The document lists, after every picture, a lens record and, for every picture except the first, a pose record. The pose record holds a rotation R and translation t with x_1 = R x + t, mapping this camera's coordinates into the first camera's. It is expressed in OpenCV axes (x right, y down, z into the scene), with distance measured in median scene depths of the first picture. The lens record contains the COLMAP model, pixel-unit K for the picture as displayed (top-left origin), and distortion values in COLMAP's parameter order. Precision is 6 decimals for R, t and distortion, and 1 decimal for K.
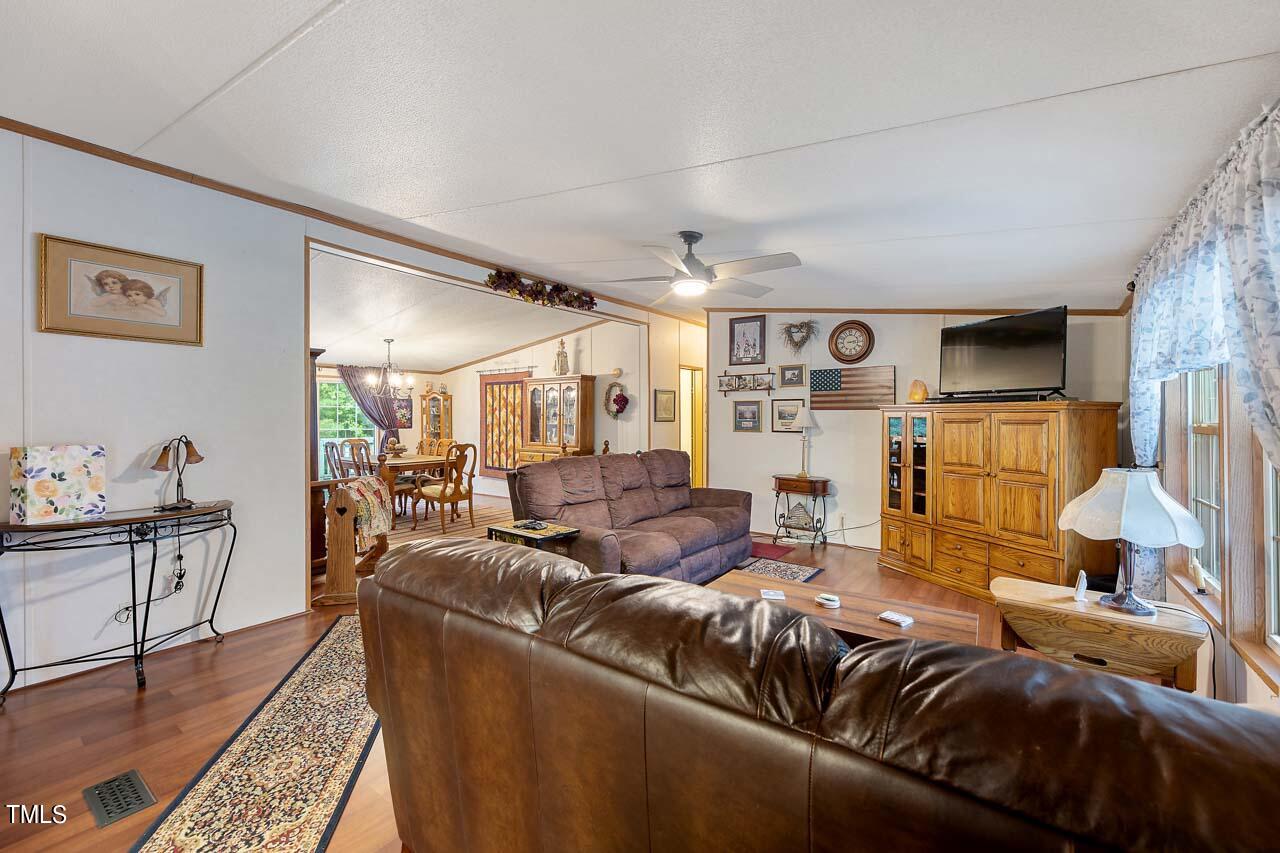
lens RADIAL K [[514.4, 0, 645.6], [0, 514.4, 420.7], [0, 0, 1]] dist [-0.002872, -0.000311]
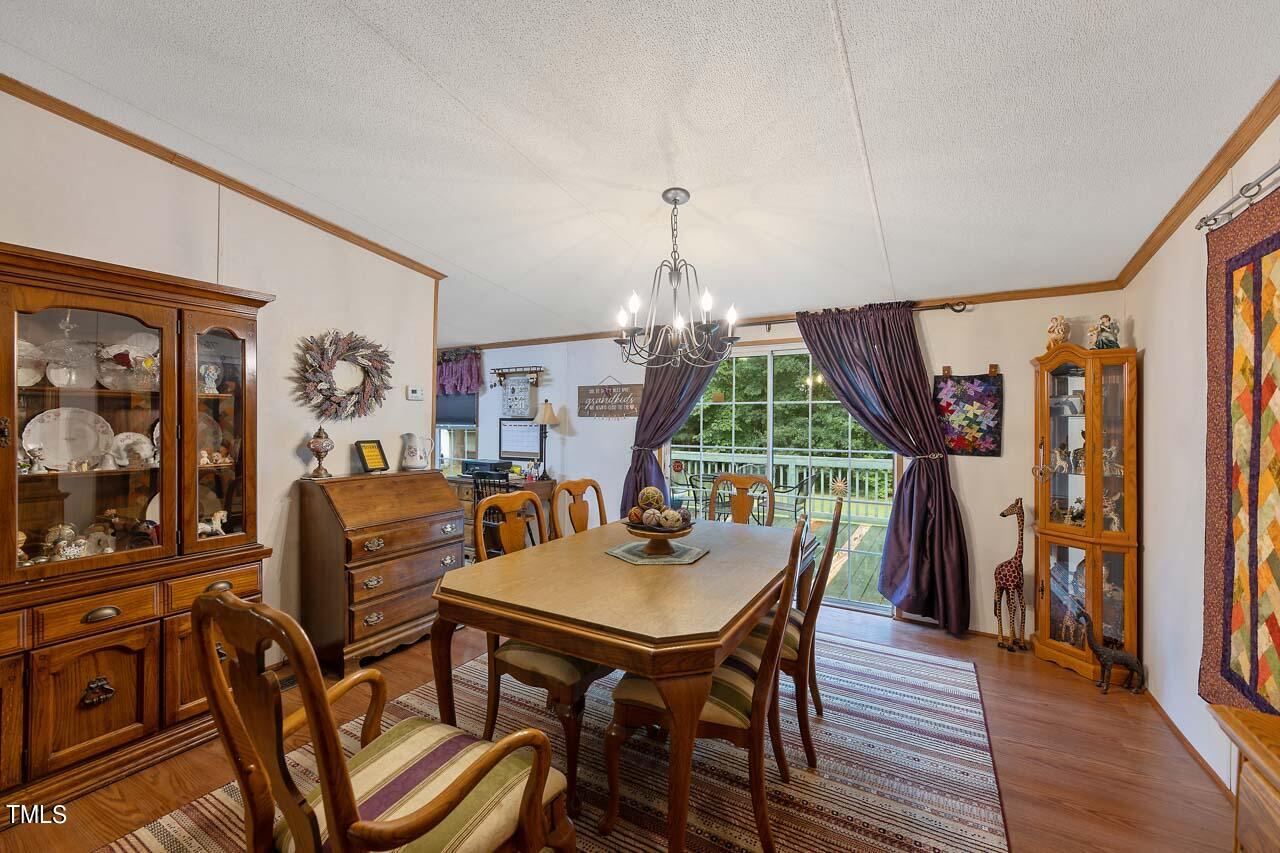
lens RADIAL K [[514.4, 0, 645.6], [0, 514.4, 420.7], [0, 0, 1]] dist [-0.002872, -0.000311]
pose [[0.113052, -0.001307, -0.993588, -0.132194], [-0.006044, 0.999980, -0.002003, -0.007815], [0.993571, 0.006231, 0.113042, 0.729988]]
